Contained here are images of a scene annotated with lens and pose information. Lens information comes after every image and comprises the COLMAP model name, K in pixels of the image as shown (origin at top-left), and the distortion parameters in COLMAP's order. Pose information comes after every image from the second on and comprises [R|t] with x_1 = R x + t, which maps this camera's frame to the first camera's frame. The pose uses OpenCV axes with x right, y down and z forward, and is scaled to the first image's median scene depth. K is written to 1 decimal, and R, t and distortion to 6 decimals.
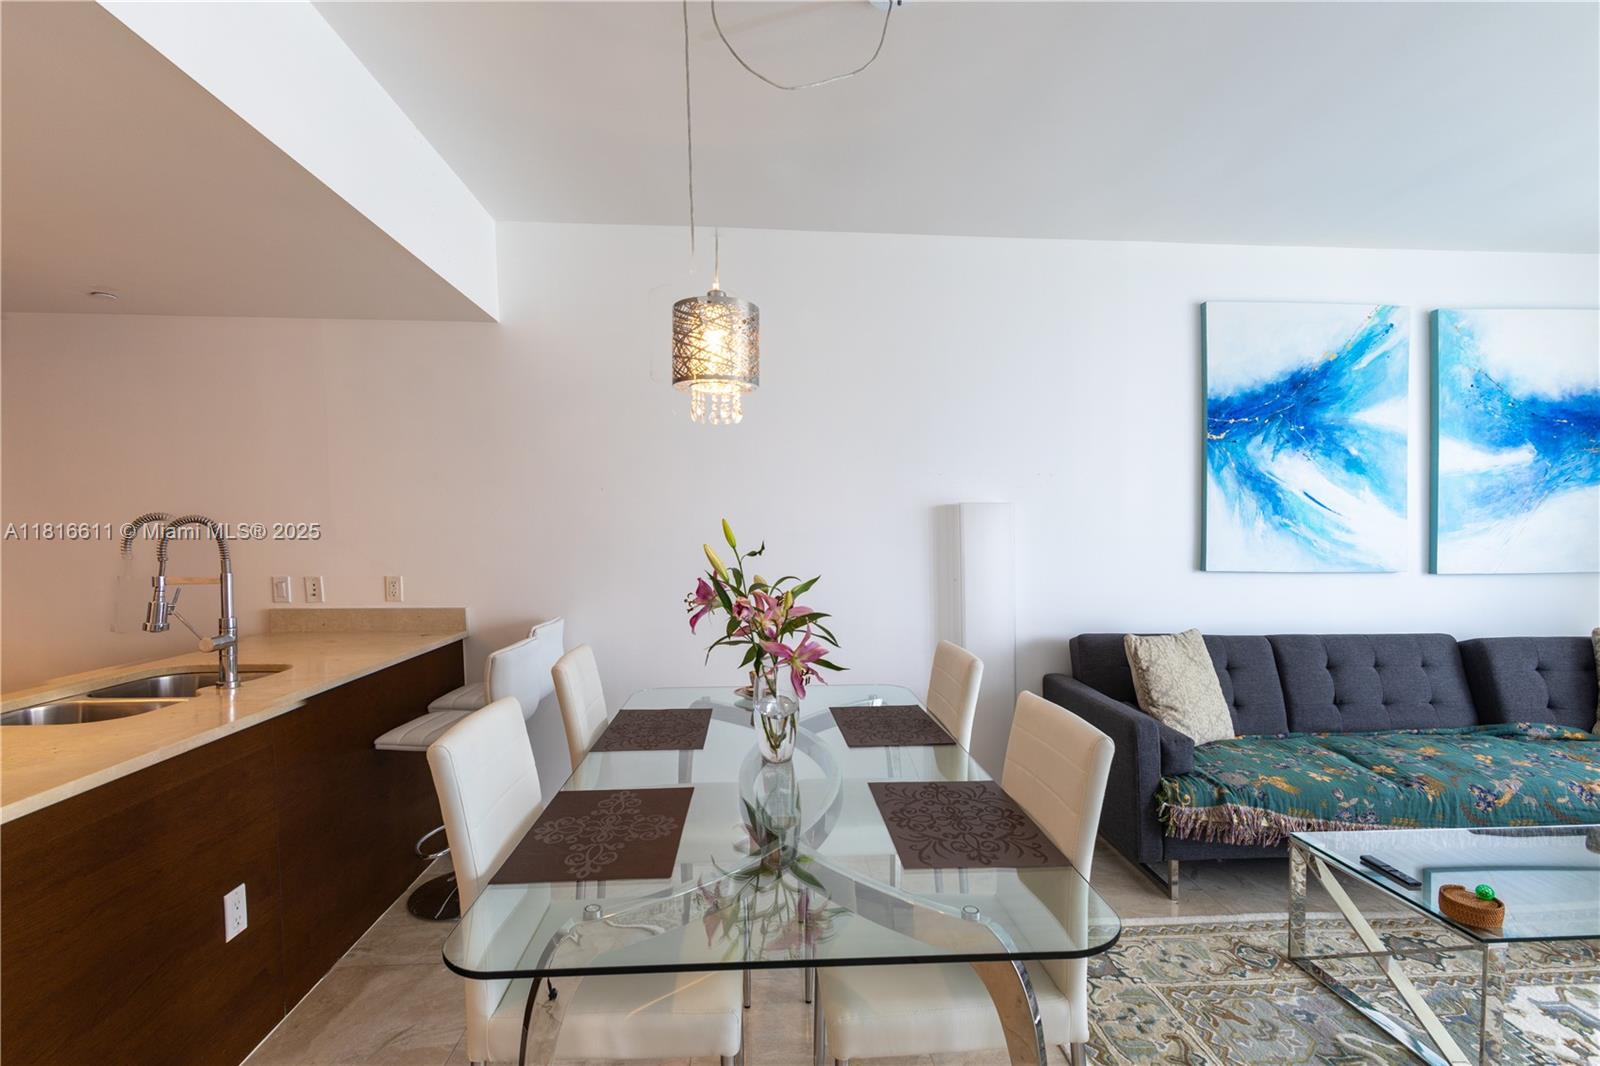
lens RADIAL K [[751.2, 0, 803.3], [0, 751.2, 545.4], [0, 0, 1]] dist [-0.001920, 0.003365]
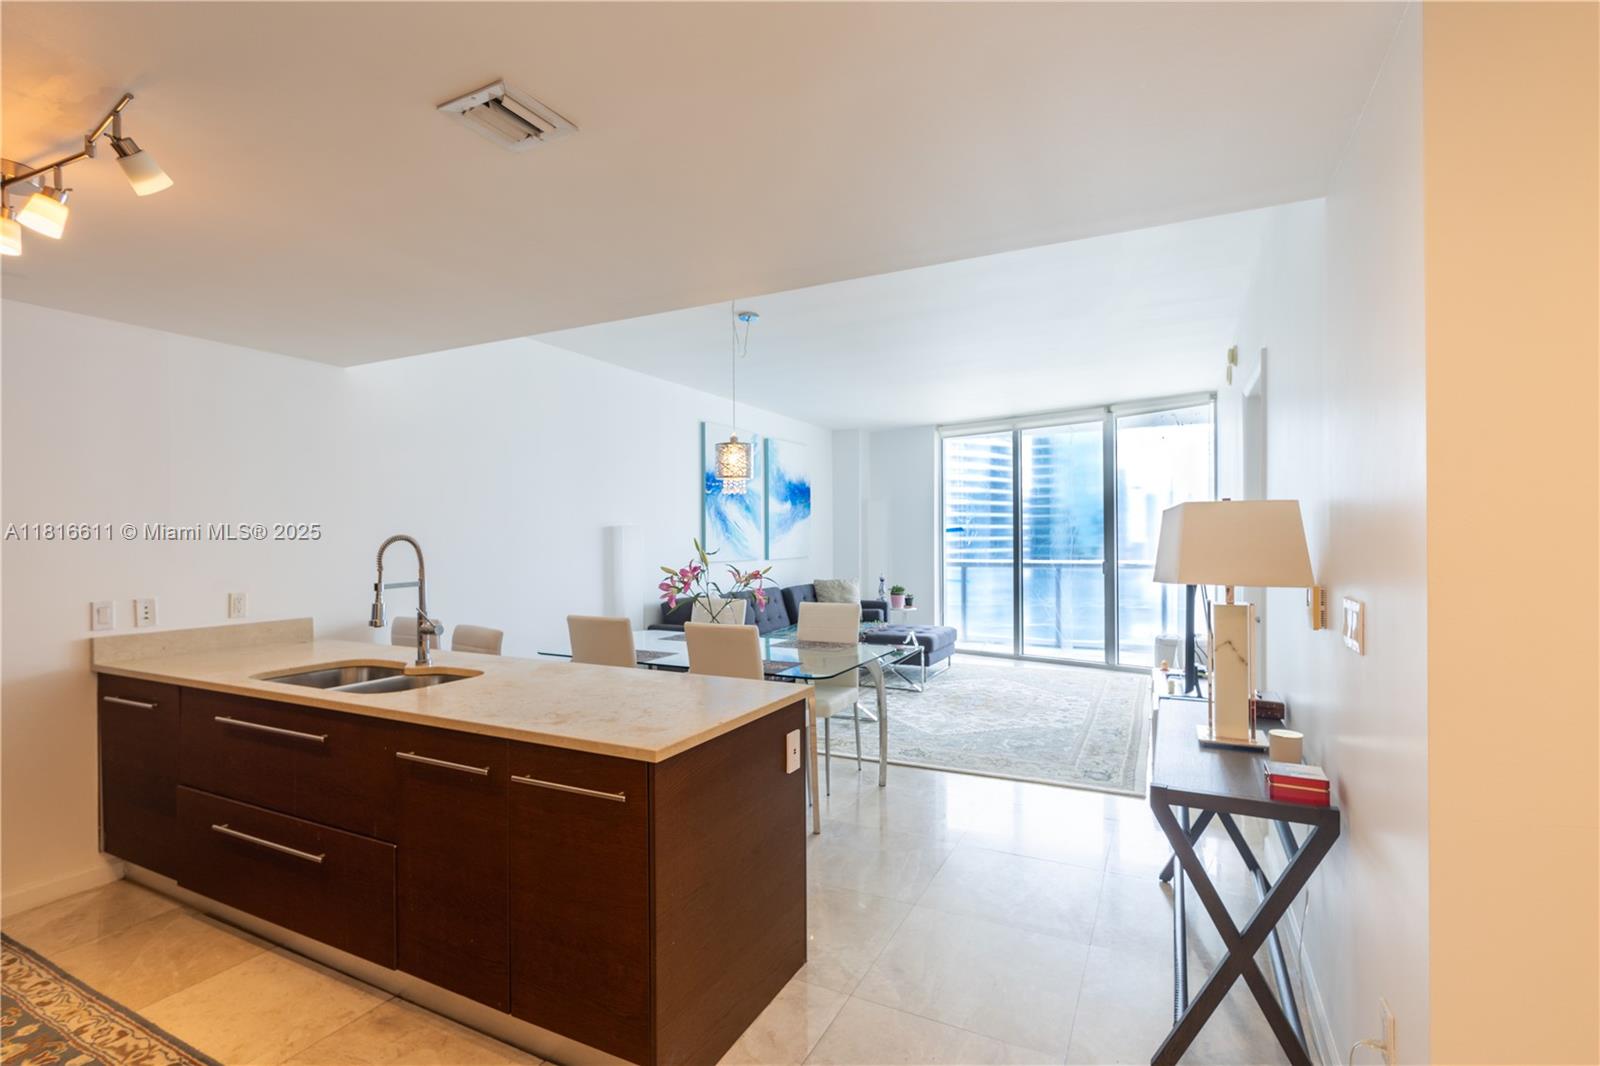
lens RADIAL K [[751.2, 0, 807.3], [0, 751.2, 519.5], [0, 0, 1]] dist [-0.001920, 0.003365]
pose [[0.497705, 0.015311, 0.867211, -1.020464], [0.027468, 0.999064, -0.033403, -0.002866], [-0.866911, 0.040446, 0.496819, -0.174291]]
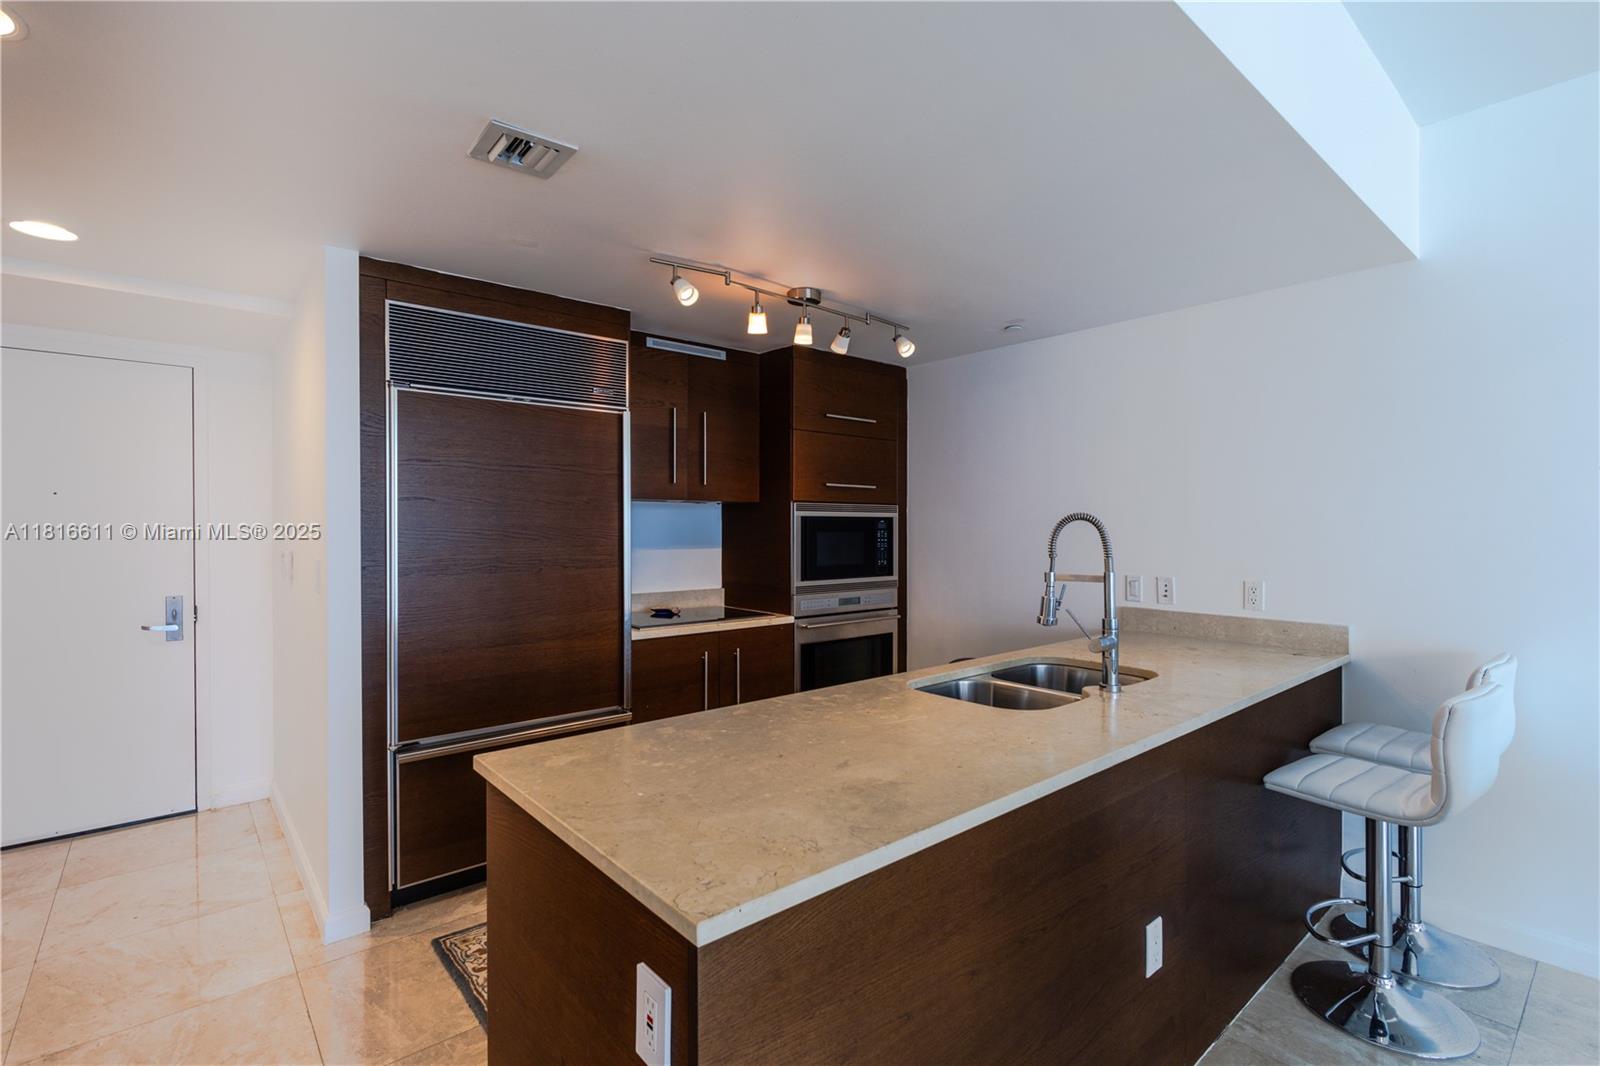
lens RADIAL K [[751.2, 0, 791.8], [0, 751.2, 523.3], [0, 0, 1]] dist [-0.001920, 0.003365]
pose [[0.593644, -0.003760, -0.804719, -0.156940], [-0.016830, 0.999712, -0.017086, -0.002160], [0.804552, 0.023686, 0.593410, 0.051435]]
